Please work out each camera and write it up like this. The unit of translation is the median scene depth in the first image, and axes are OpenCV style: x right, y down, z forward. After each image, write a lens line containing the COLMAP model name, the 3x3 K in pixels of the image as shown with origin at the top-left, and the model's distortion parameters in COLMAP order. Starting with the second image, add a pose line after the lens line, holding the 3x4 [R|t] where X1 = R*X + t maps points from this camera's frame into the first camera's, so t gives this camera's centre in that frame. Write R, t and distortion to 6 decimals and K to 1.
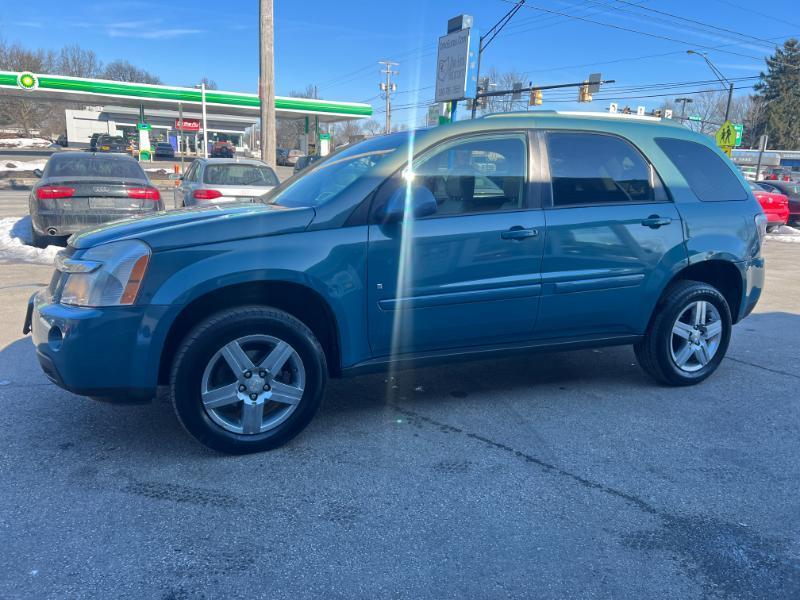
lens RADIAL K [[604.8, 0, 409.2], [0, 604.8, 299.0], [0, 0, 1]] dist [0.049092, -0.056185]
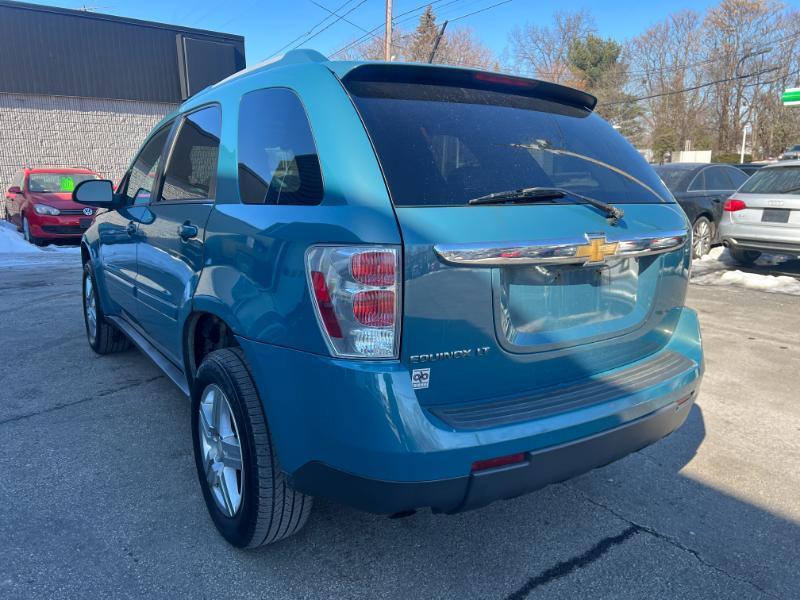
lens RADIAL K [[604.8, 0, 400.6], [0, 604.8, 293.7], [0, 0, 1]] dist [0.049092, -0.056185]
pose [[0.164931, 0.155140, -0.974027, 0.889908], [-0.189954, 0.974060, 0.122980, -0.151804], [0.967840, 0.164738, 0.190122, 0.909246]]
